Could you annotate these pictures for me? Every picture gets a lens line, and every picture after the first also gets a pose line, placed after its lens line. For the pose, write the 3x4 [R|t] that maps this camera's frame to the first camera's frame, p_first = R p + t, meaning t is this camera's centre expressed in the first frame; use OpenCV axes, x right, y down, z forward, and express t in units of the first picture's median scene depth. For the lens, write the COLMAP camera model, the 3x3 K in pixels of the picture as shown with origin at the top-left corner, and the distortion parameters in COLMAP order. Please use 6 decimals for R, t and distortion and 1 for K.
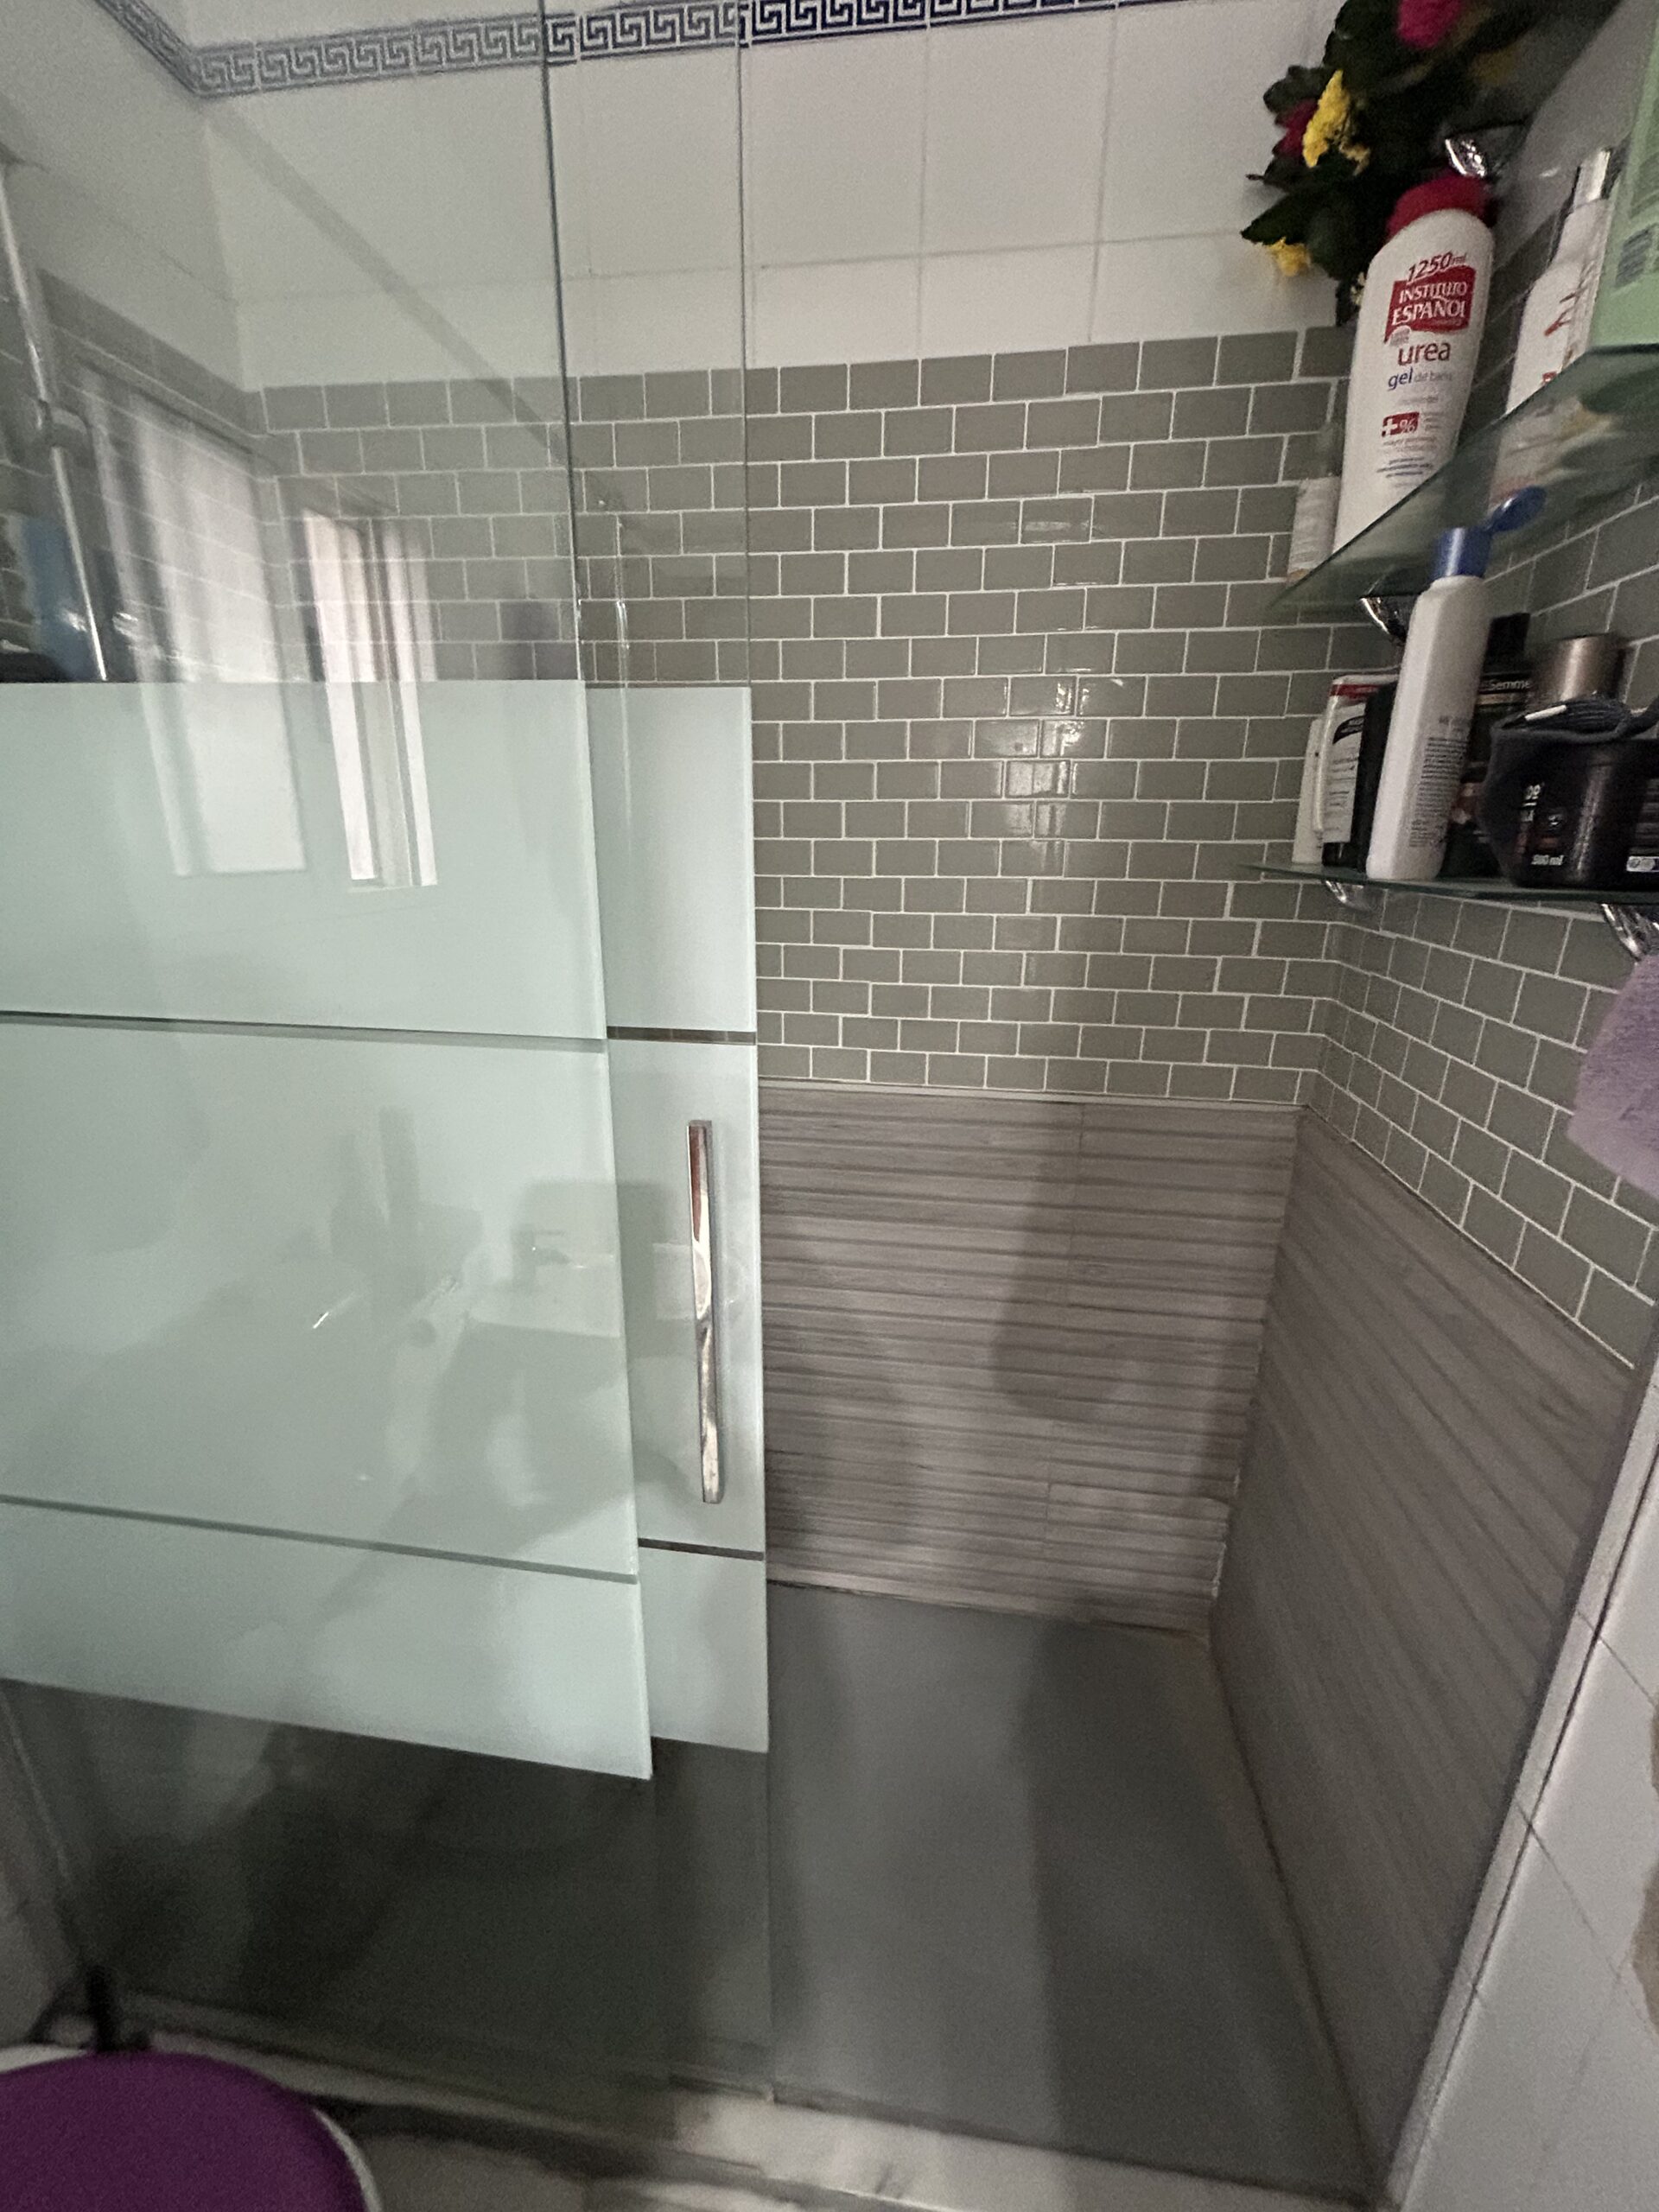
lens RADIAL K [[890.5, 0, 831.0], [0, 890.5, 1101.1], [0, 0, 1]] dist [-0.000584, 0.000380]
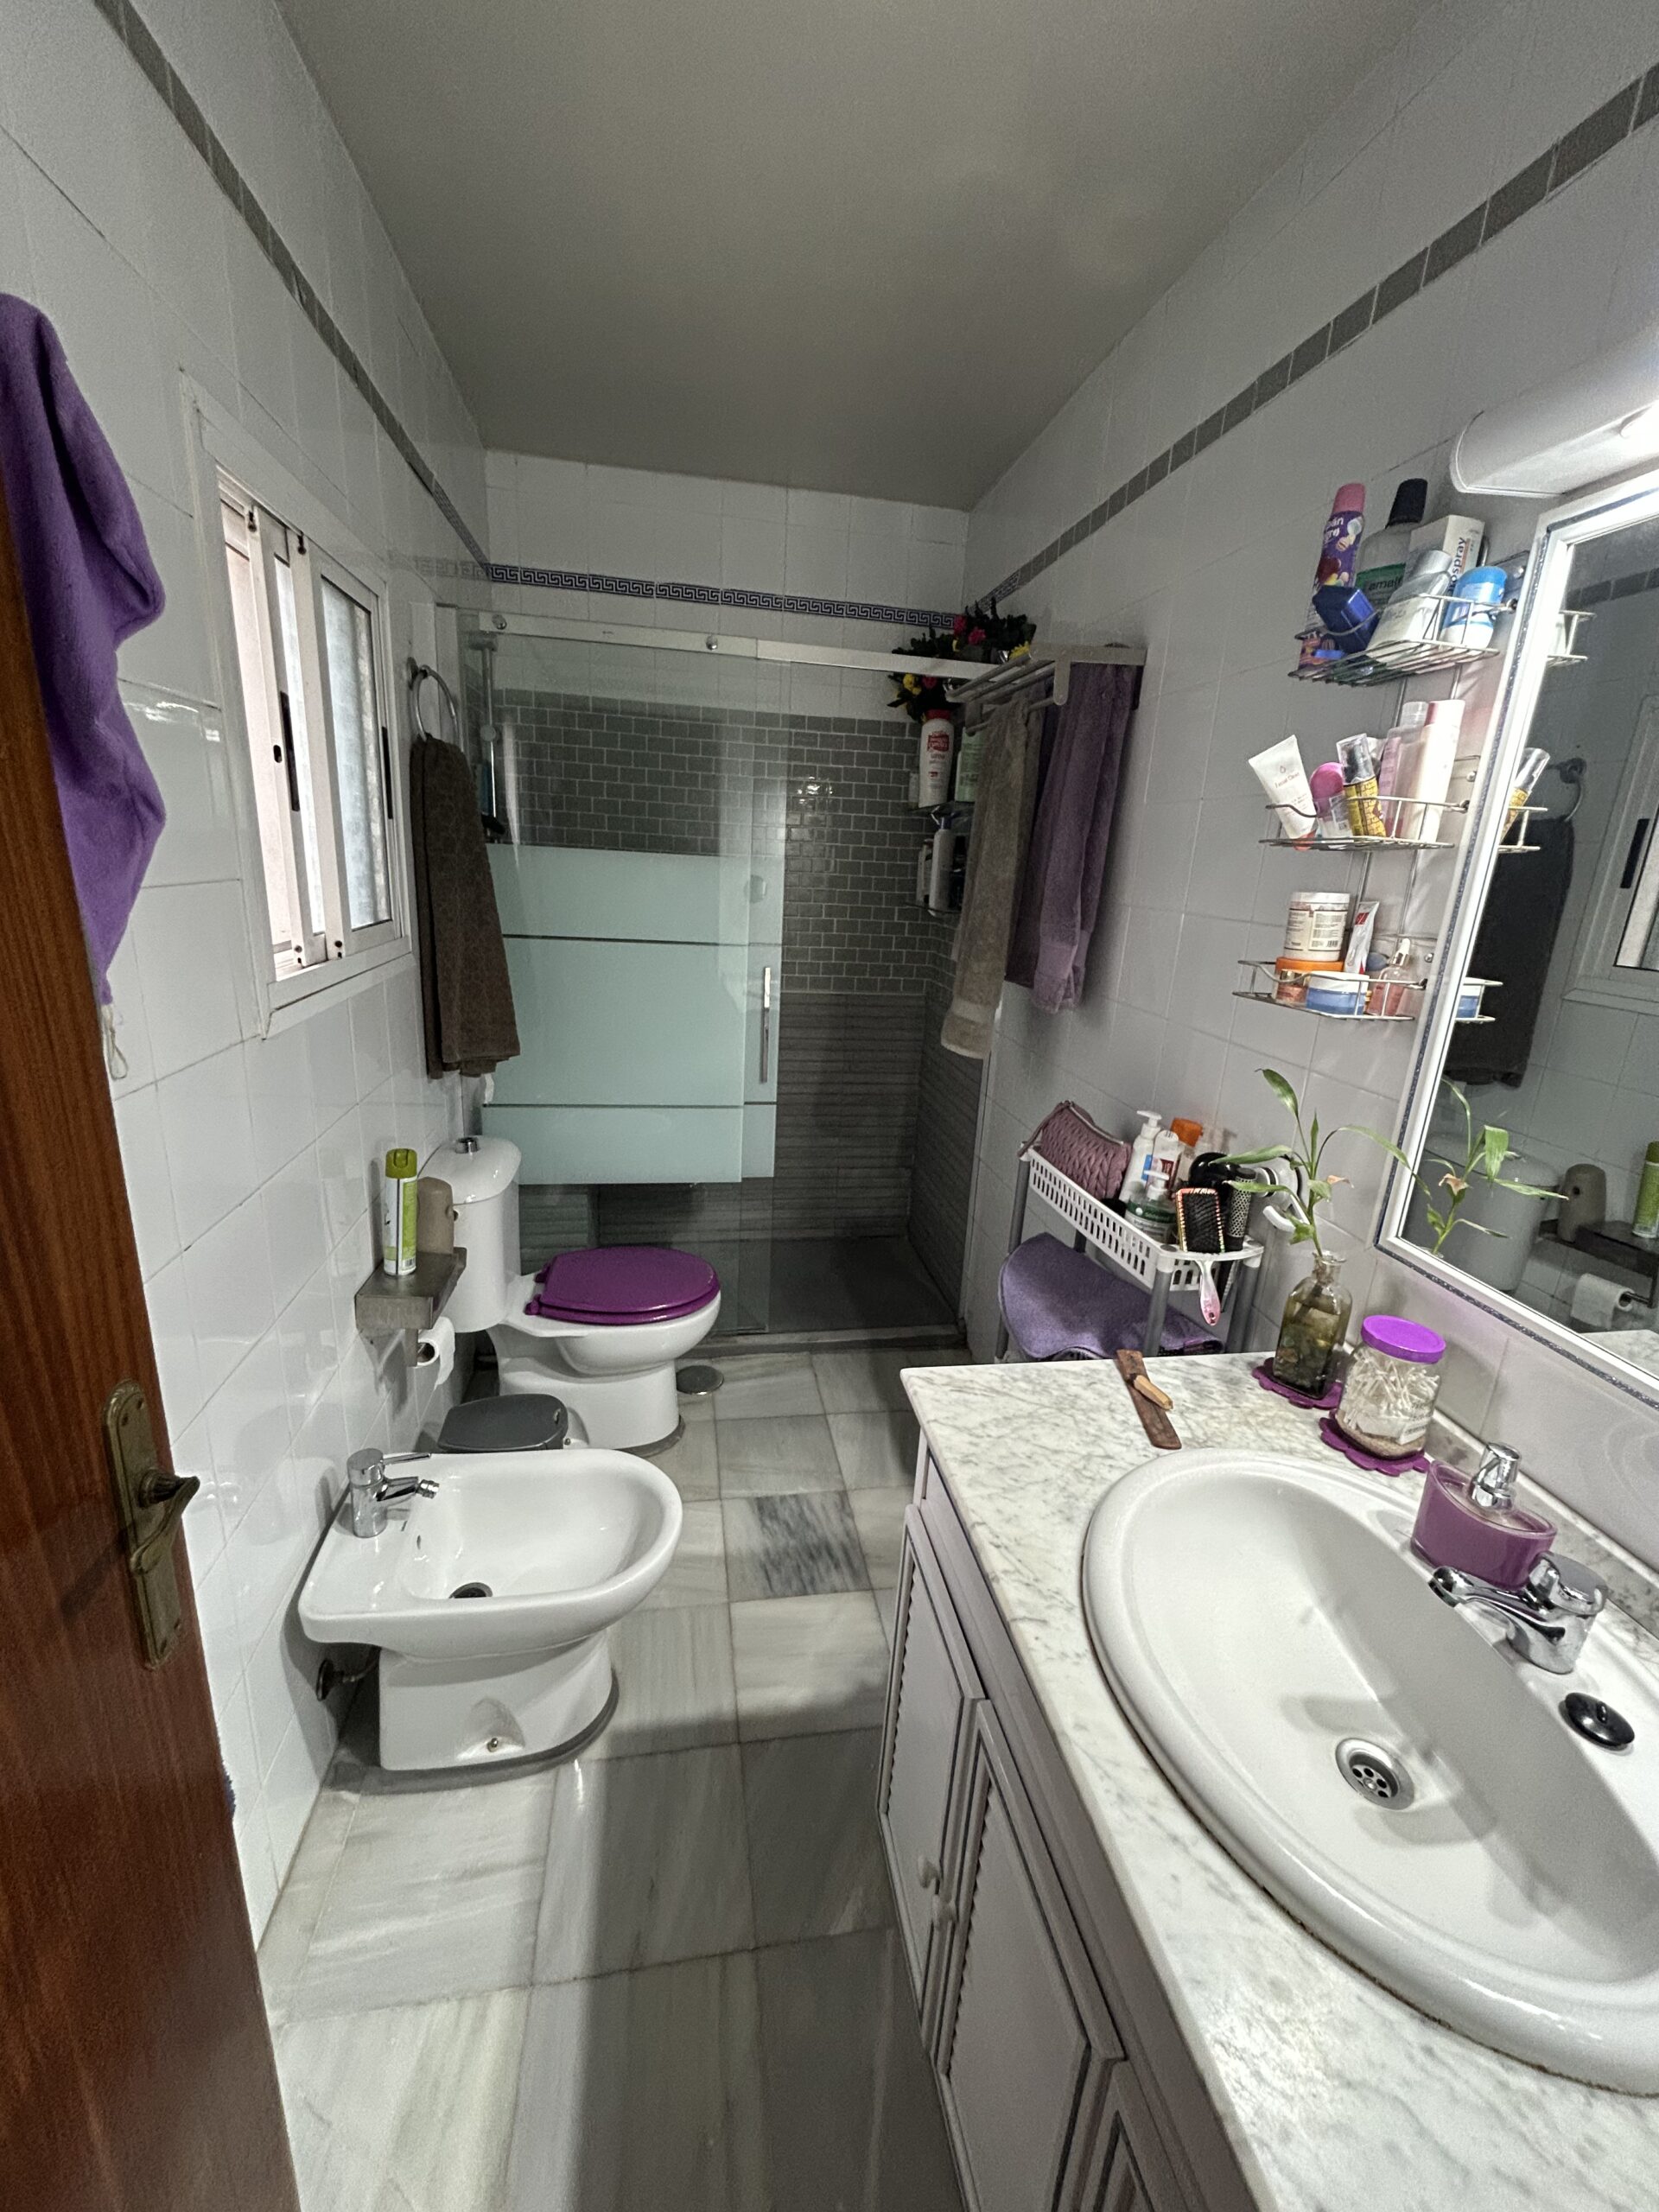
lens RADIAL K [[890.5, 0, 835.7], [0, 890.5, 1104.5], [0, 0, 1]] dist [-0.000584, 0.000380]
pose [[0.947737, -0.050135, 0.315089, -0.691178], [0.051262, 0.998674, 0.004714, 0.375560], [-0.314908, 0.011684, 0.949050, -1.707272]]
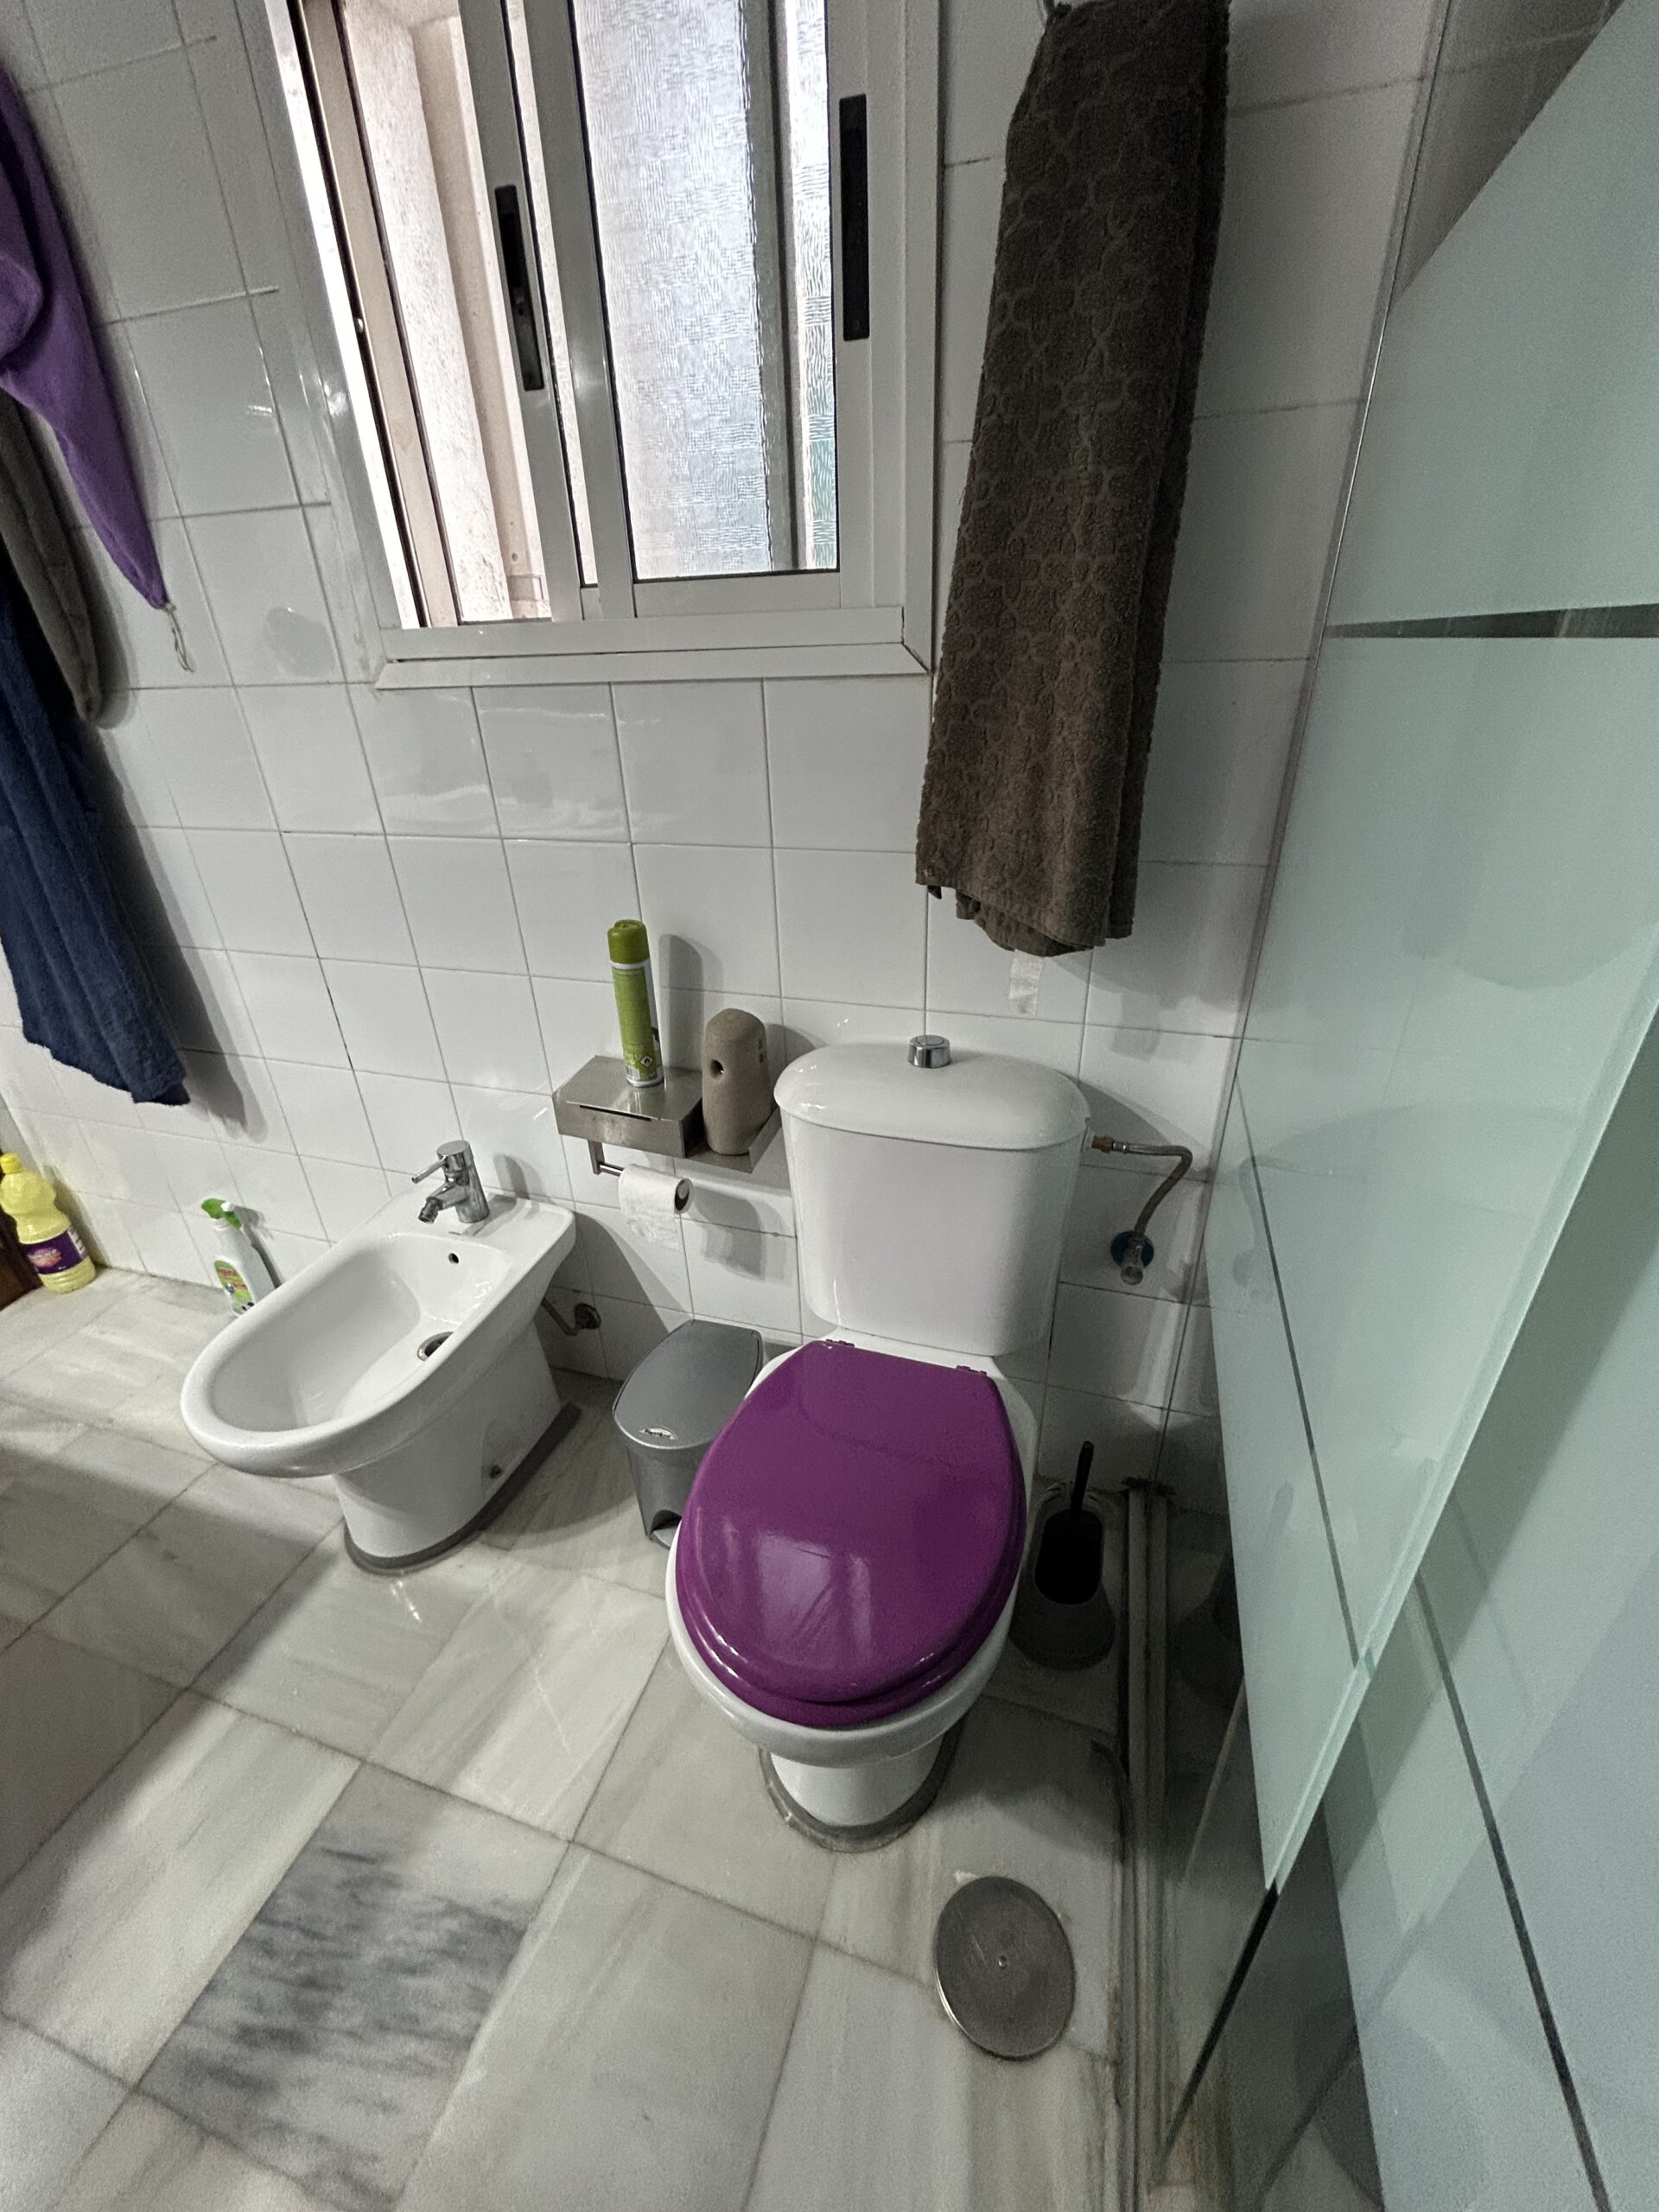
lens RADIAL K [[890.5, 0, 836.5], [0, 890.5, 1091.7], [0, 0, 1]] dist [-0.000584, 0.000380]
pose [[-0.161430, 0.436431, -0.885137, 0.134292], [-0.262404, 0.845633, 0.464810, 0.004502], [0.951359, 0.307298, -0.021990, 0.381270]]
